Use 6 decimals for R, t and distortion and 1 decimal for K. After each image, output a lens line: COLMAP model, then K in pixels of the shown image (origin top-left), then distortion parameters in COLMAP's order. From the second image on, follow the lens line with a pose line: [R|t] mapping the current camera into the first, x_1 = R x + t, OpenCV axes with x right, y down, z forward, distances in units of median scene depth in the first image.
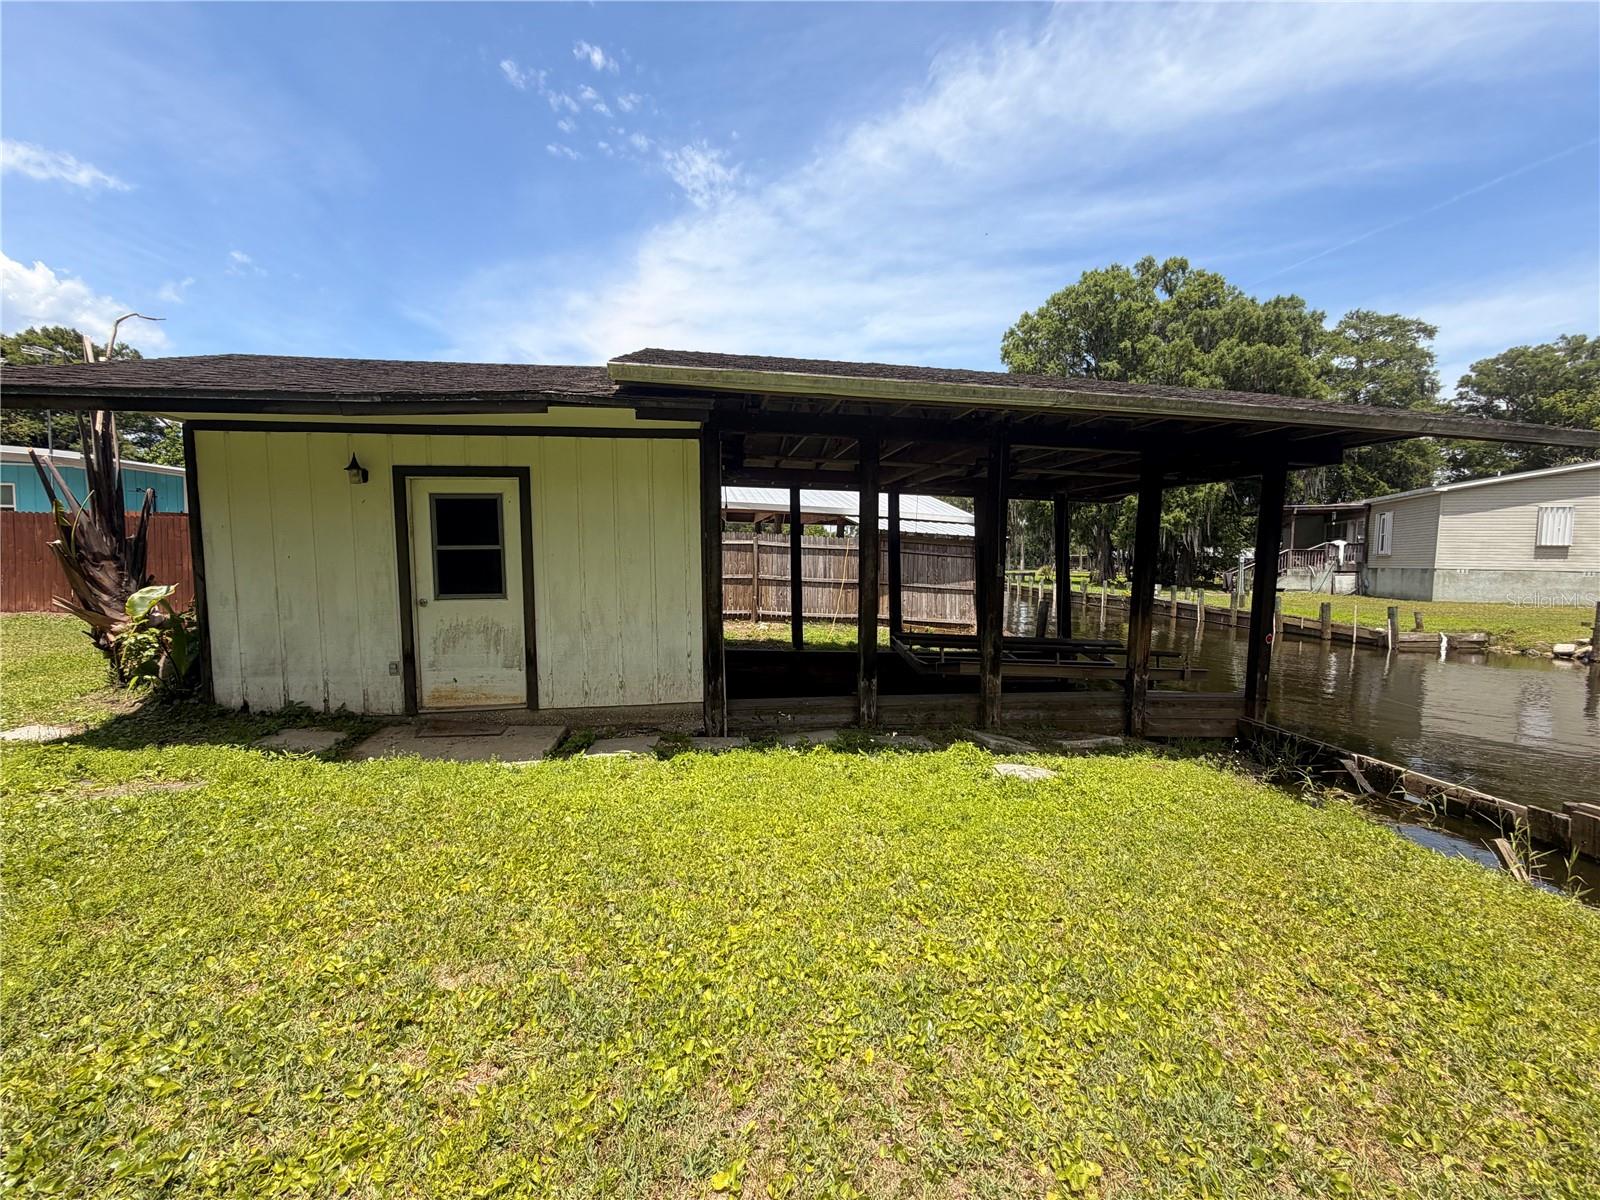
lens RADIAL K [[637.9, 0, 797.7], [0, 637.9, 599.6], [0, 0, 1]] dist [0.000459, 0.000044]
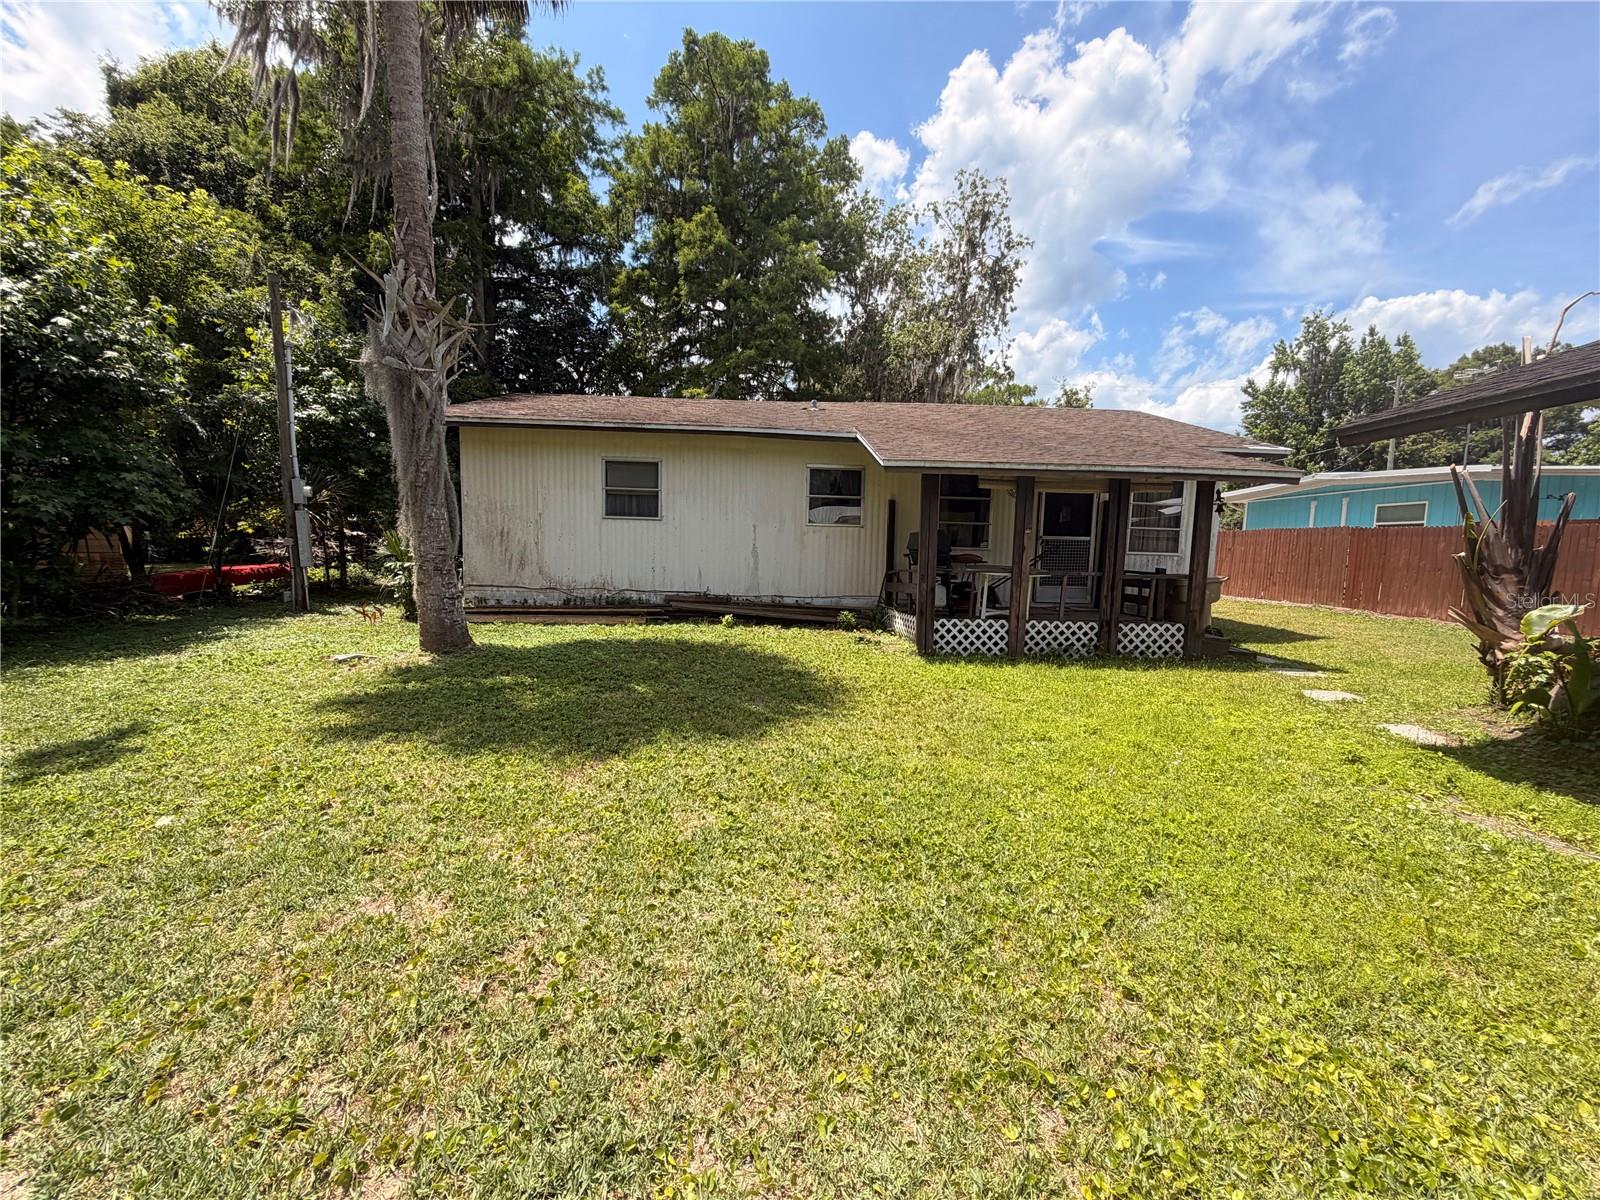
lens RADIAL K [[637.9, 0, 795.1], [0, 637.9, 603.8], [0, 0, 1]] dist [0.000459, 0.000044]
pose [[-0.084735, 0.072442, -0.993767, -0.064977], [-0.083793, 0.993303, 0.079552, -0.004561], [0.992874, 0.090012, -0.078098, 0.037525]]
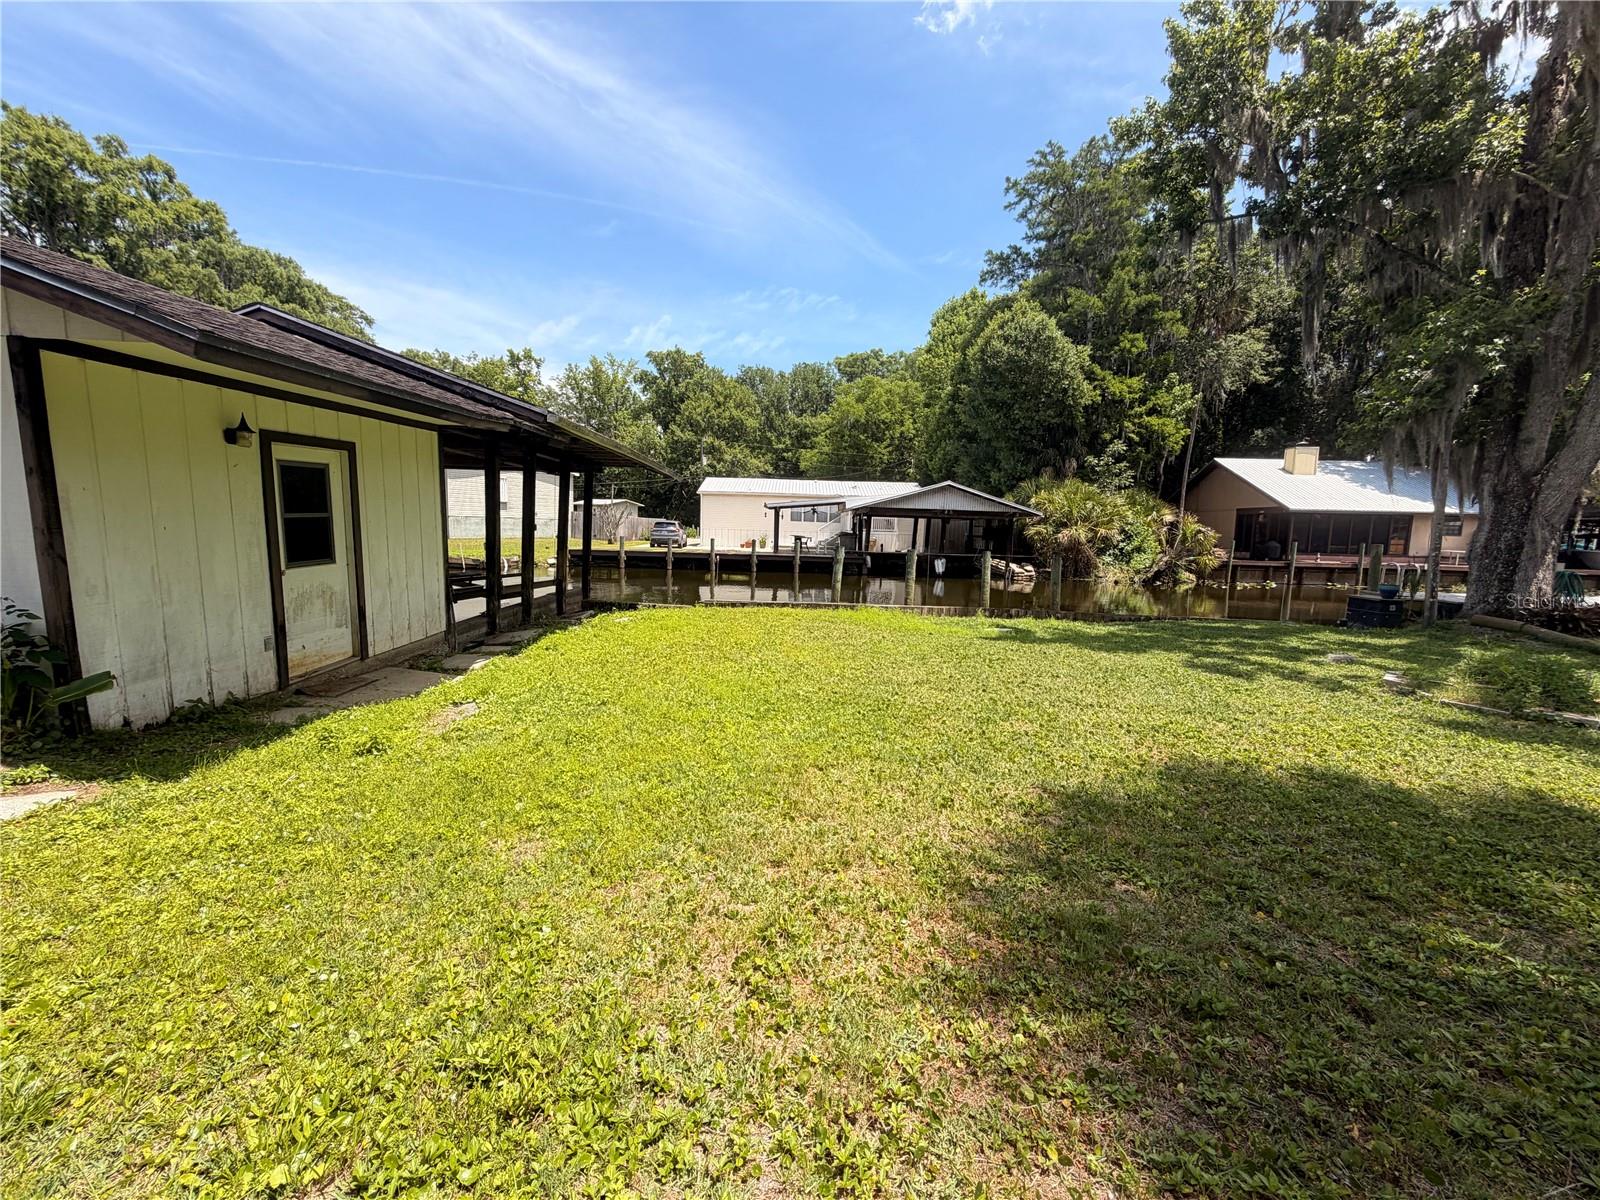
lens RADIAL K [[637.9, 0, 792.2], [0, 637.9, 599.0], [0, 0, 1]] dist [0.000459, 0.000044]
pose [[0.148817, -0.129126, 0.980398, -1.388052], [0.040613, 0.991399, 0.124411, -0.042850], [-0.988030, 0.021302, 0.152781, 0.077282]]
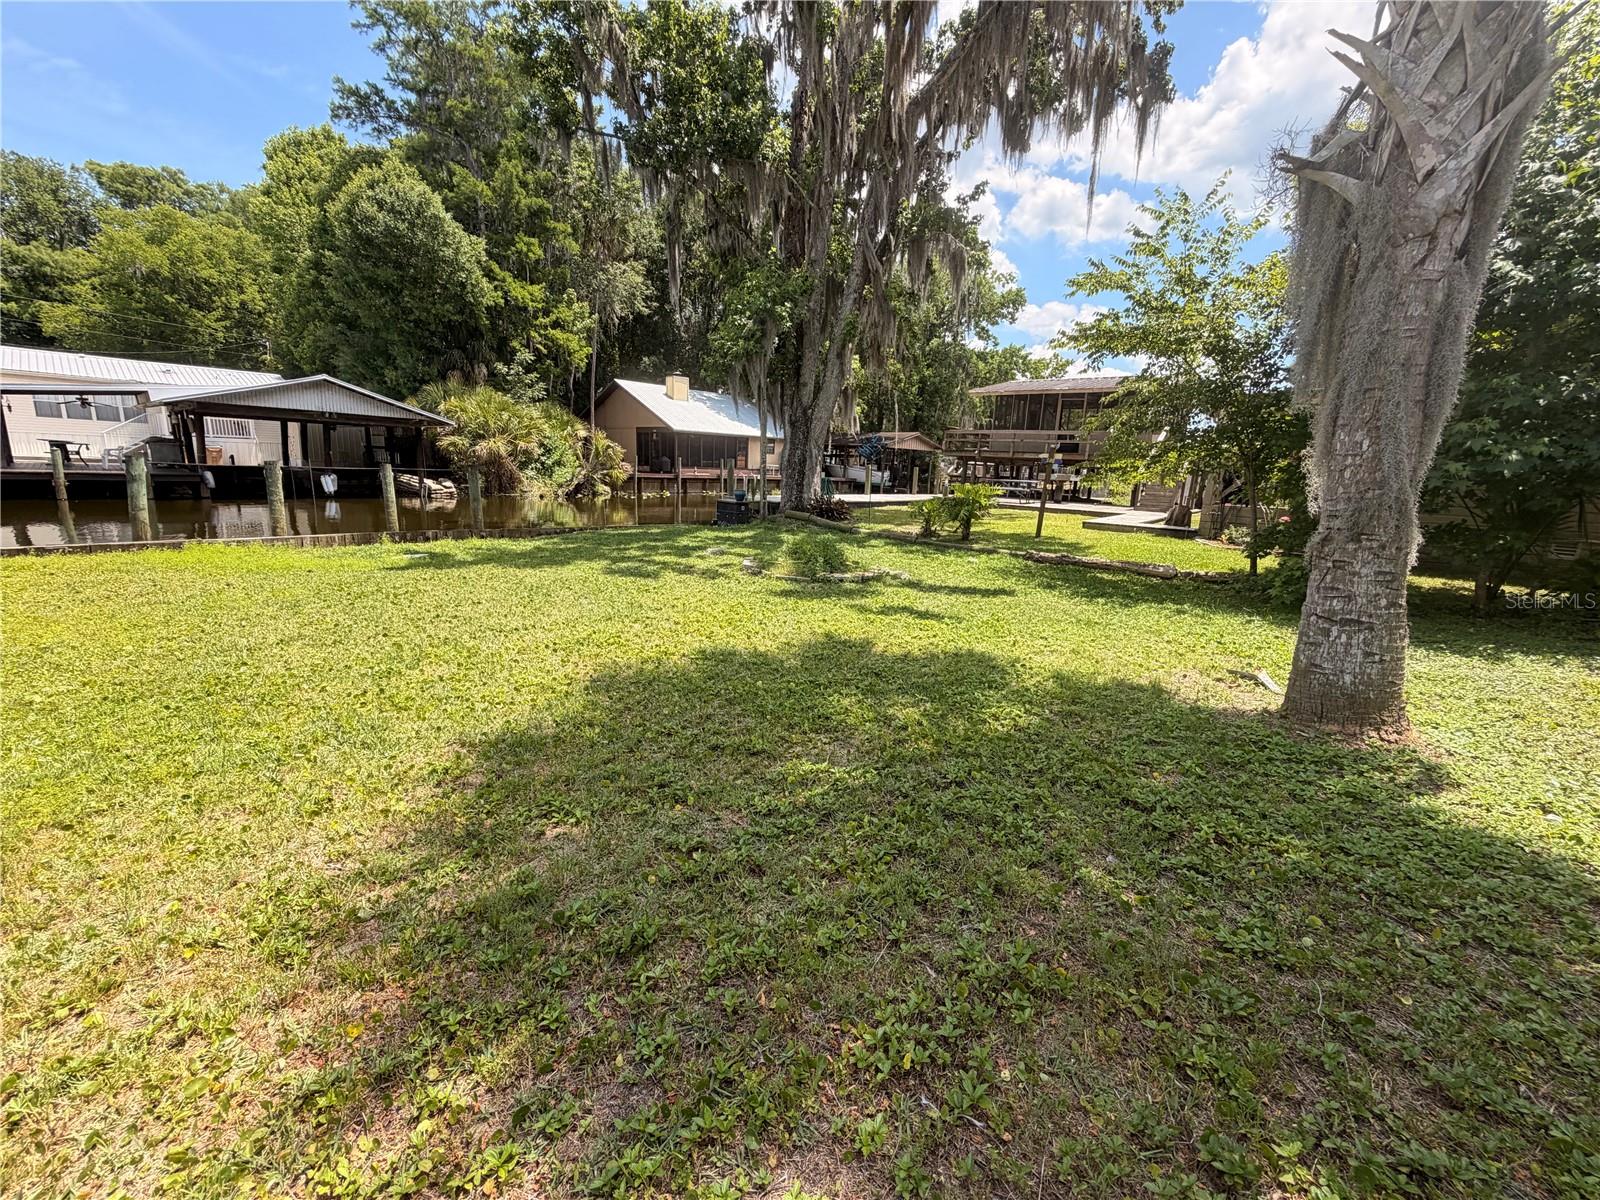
lens RADIAL K [[637.9, 0, 797.7], [0, 637.9, 599.4], [0, 0, 1]] dist [0.000459, 0.000044]
pose [[-0.638763, -0.211136, 0.739867, -1.305014], [-0.009340, 0.963668, 0.266938, -0.028454], [-0.769347, 0.163600, -0.617528, 0.026139]]
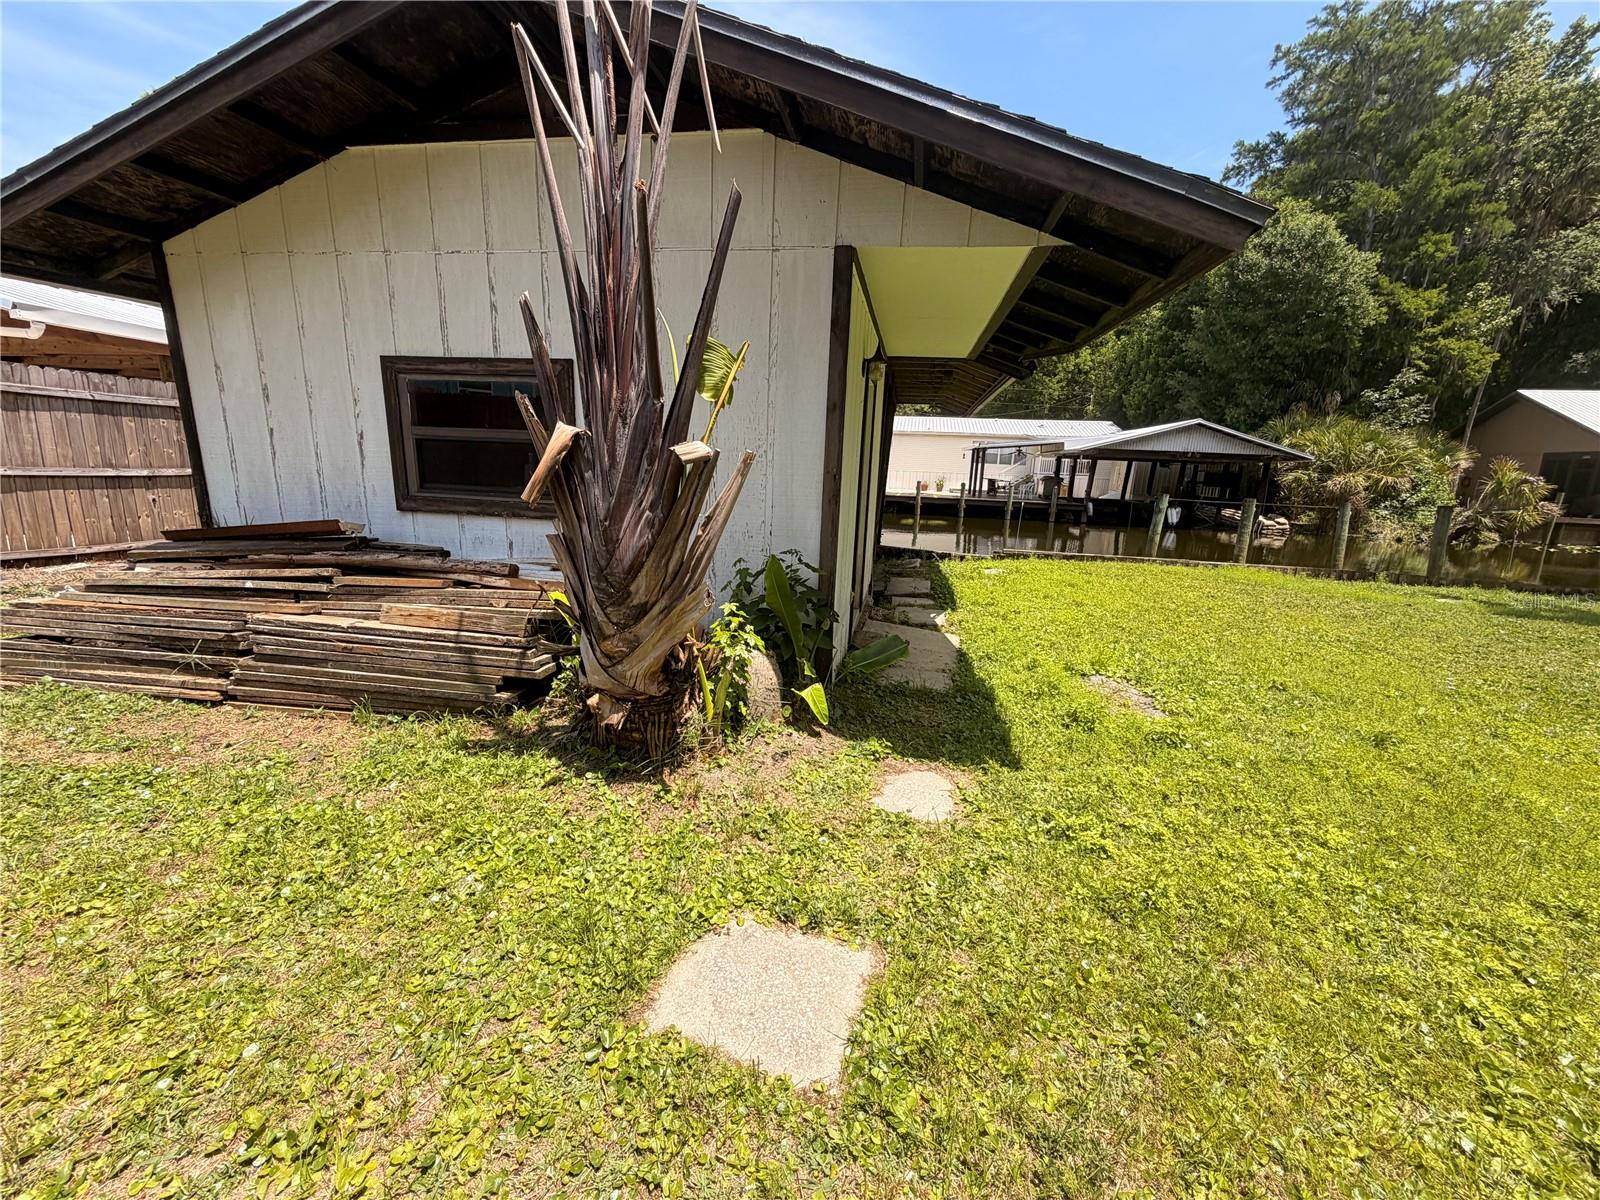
lens RADIAL K [[637.9, 0, 792.7], [0, 637.9, 601.2], [0, 0, 1]] dist [0.000459, 0.000044]
pose [[0.320597, -0.209965, 0.923652, -1.425500], [0.031393, 0.976942, 0.211182, -0.073859], [-0.946695, -0.038708, 0.319796, 0.758684]]
